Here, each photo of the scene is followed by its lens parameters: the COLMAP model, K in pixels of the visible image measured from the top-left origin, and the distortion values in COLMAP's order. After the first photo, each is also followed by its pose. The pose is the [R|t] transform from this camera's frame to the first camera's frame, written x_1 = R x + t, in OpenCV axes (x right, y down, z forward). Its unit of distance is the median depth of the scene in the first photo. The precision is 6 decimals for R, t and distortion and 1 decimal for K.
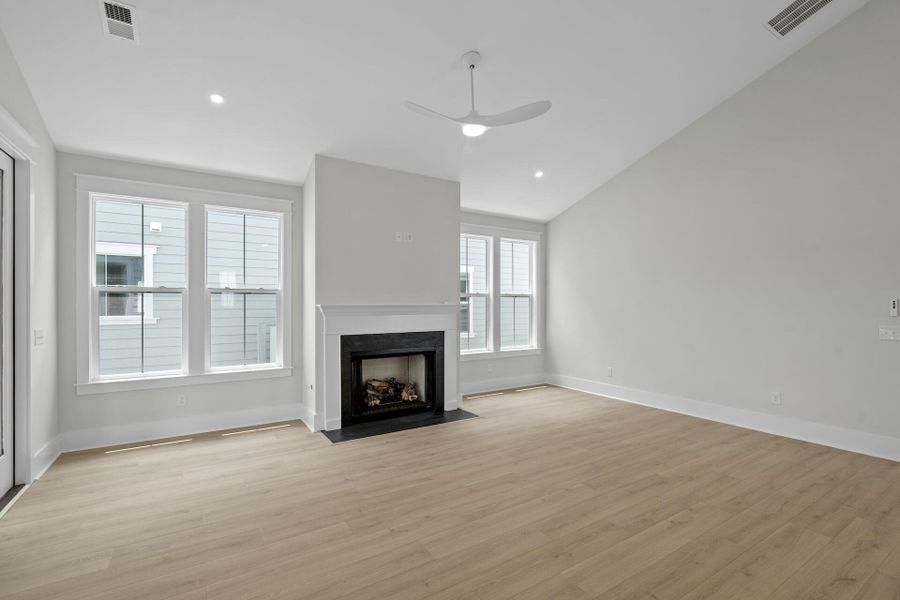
lens RADIAL K [[407.6, 0, 453.4], [0, 407.6, 302.0], [0, 0, 1]] dist [-0.000311, 0.002048]
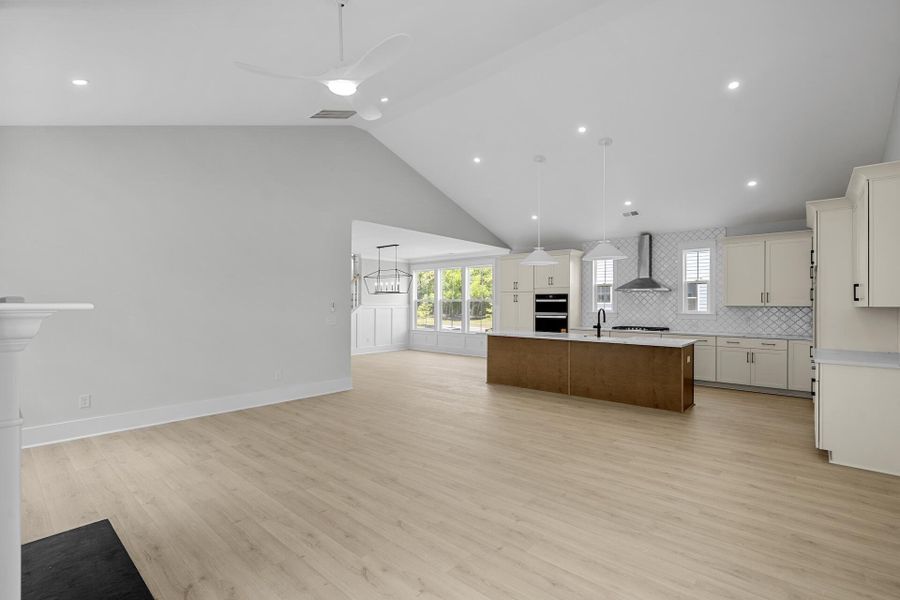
lens RADIAL K [[407.6, 0, 449.2], [0, 407.6, 301.7], [0, 0, 1]] dist [-0.000311, 0.002048]
pose [[-0.273428, 0.008883, 0.961851, -0.554789], [-0.015328, 0.999790, -0.013591, 0.006016], [-0.961770, -0.018459, -0.273235, 0.729257]]
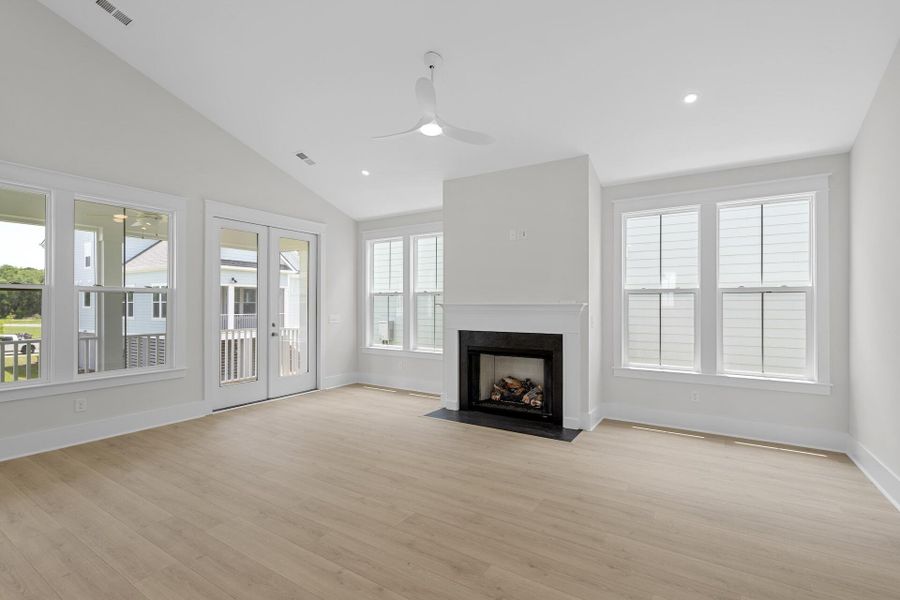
lens RADIAL K [[407.6, 0, 453.4], [0, 407.6, 306.4], [0, 0, 1]] dist [-0.000311, 0.002048]
pose [[0.432966, 0.007113, -0.901382, 0.698449], [0.002582, 0.999955, 0.009131, 0.002659], [0.901407, -0.006281, 0.432928, 0.441913]]
